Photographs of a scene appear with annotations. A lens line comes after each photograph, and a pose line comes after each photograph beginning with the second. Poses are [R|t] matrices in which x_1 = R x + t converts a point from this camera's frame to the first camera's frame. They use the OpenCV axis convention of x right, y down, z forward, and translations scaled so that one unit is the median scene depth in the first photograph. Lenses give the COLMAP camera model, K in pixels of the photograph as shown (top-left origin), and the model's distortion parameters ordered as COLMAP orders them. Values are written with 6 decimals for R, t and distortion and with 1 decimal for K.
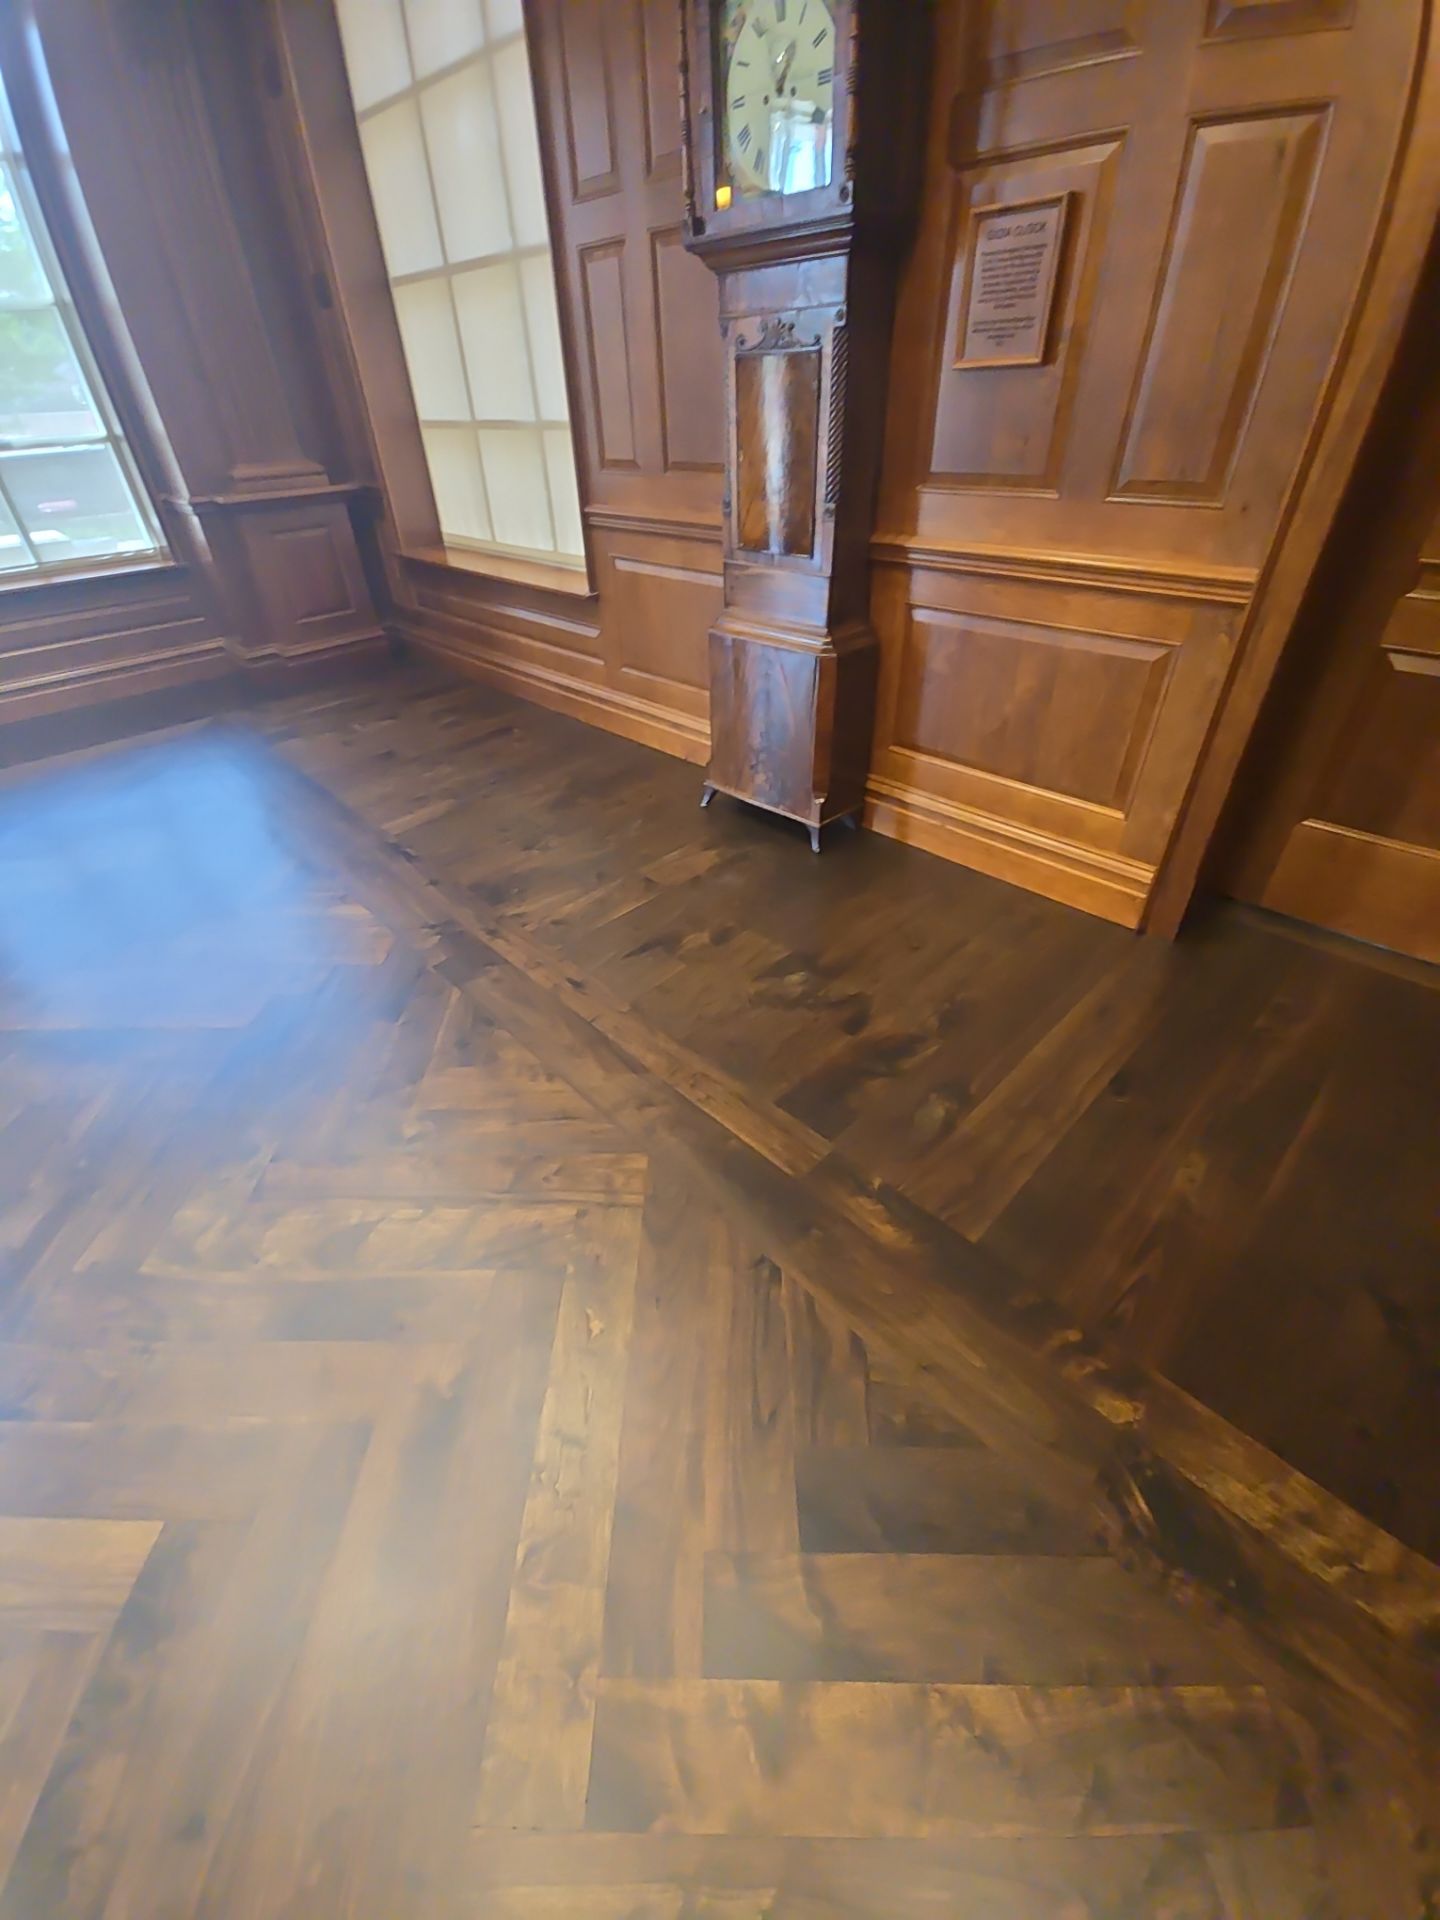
lens RADIAL K [[771.5, 0, 718.6], [0, 771.5, 947.3], [0, 0, 1]] dist [-0.003242, -0.000644]
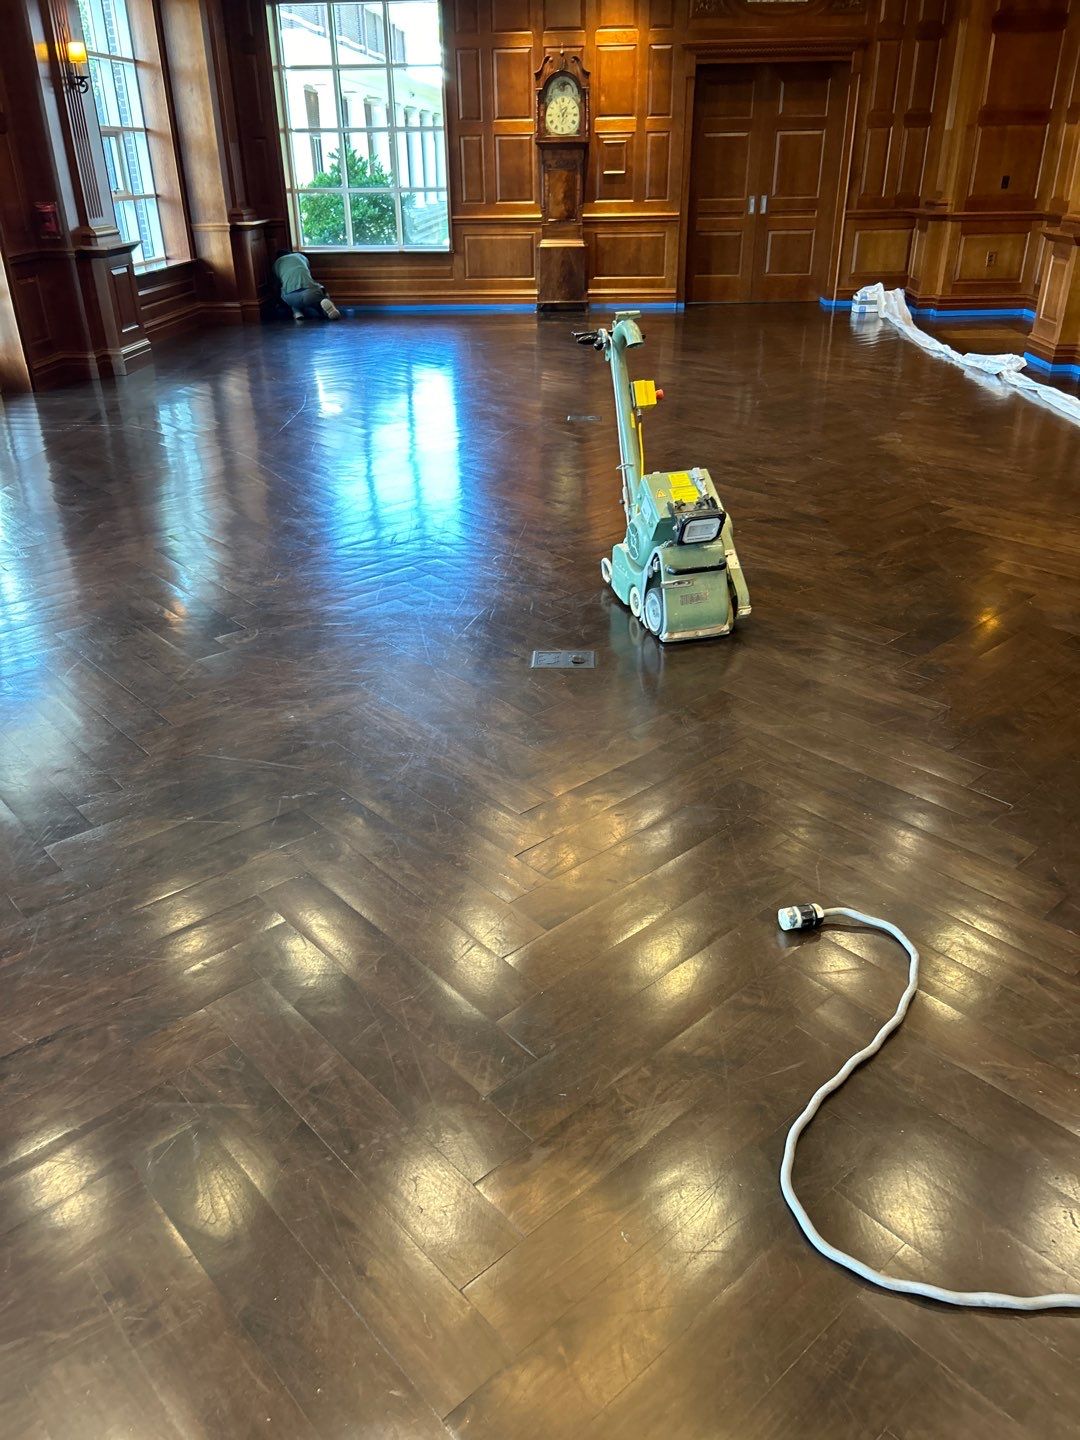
lens RADIAL K [[1043.8, 0, 557.0], [0, 1043.8, 714.9], [0, 0, 1]] dist [0.054008, -0.060335]
pose [[0.717749, -0.313808, 0.621579, -3.777229], [0.400262, 0.916401, 0.000460, 1.597036], [-0.569760, 0.248464, 0.783351, -2.264576]]
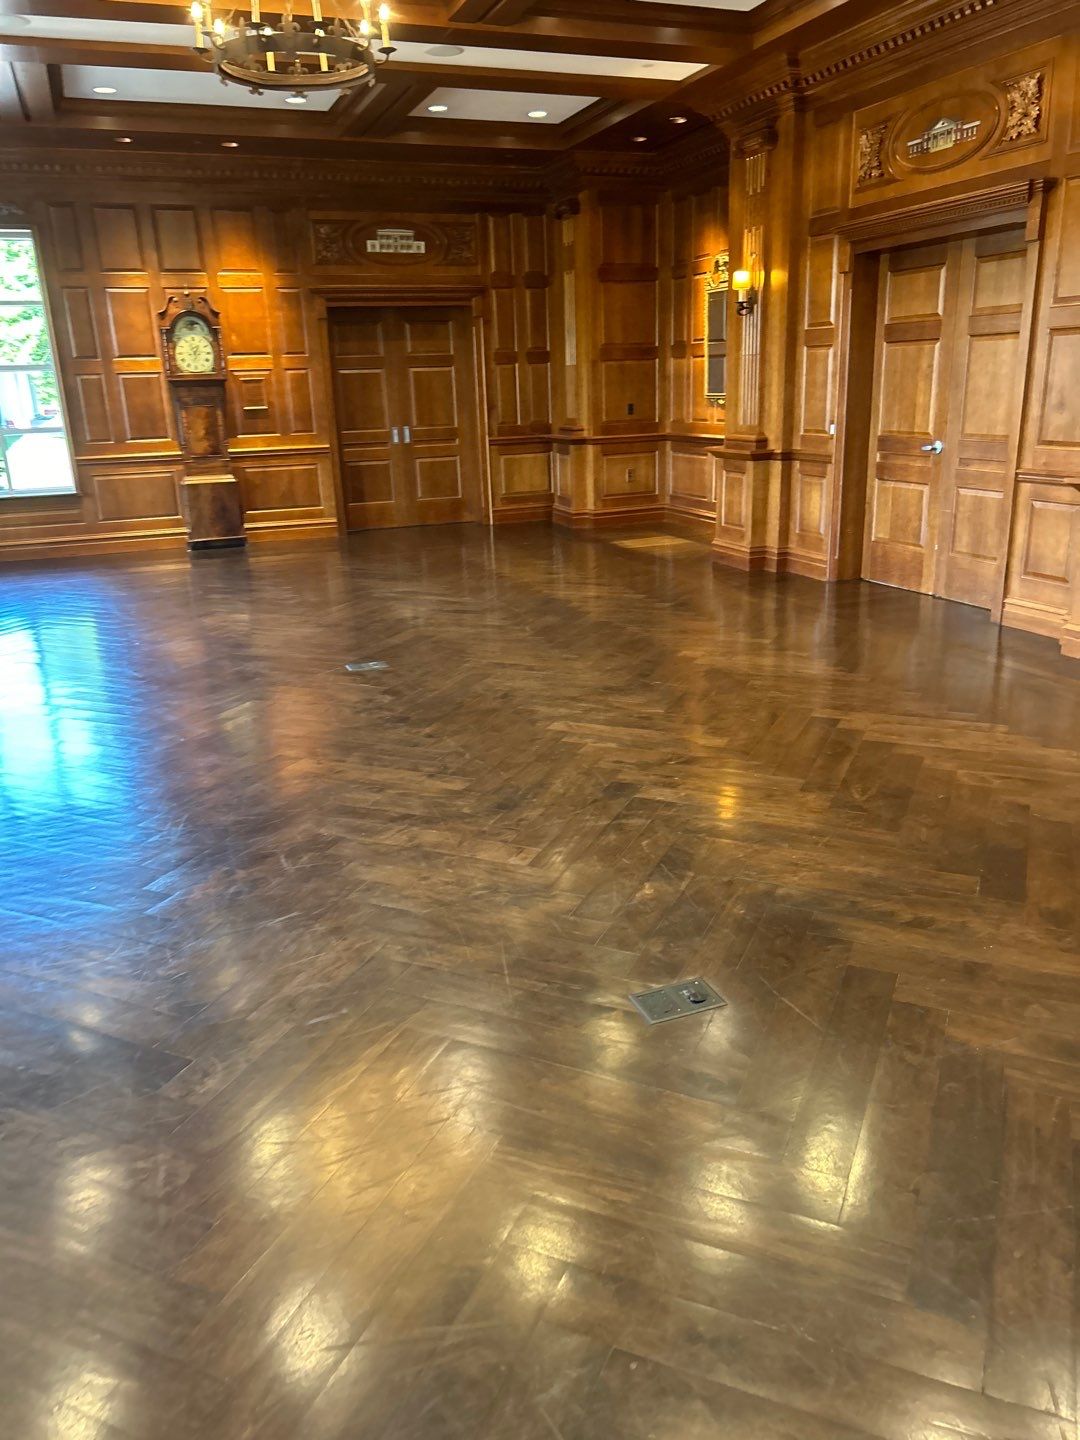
lens RADIAL K [[1063.0, 0, 540.0], [0, 1063.0, 720.0], [0, 0, 1]] dist [0.053633, -0.081915]
pose [[0.381418, -0.270721, 0.883873, -3.851323], [0.551209, 0.834181, 0.017637, 1.157743], [-0.742084, 0.480471, 0.467395, -1.689750]]
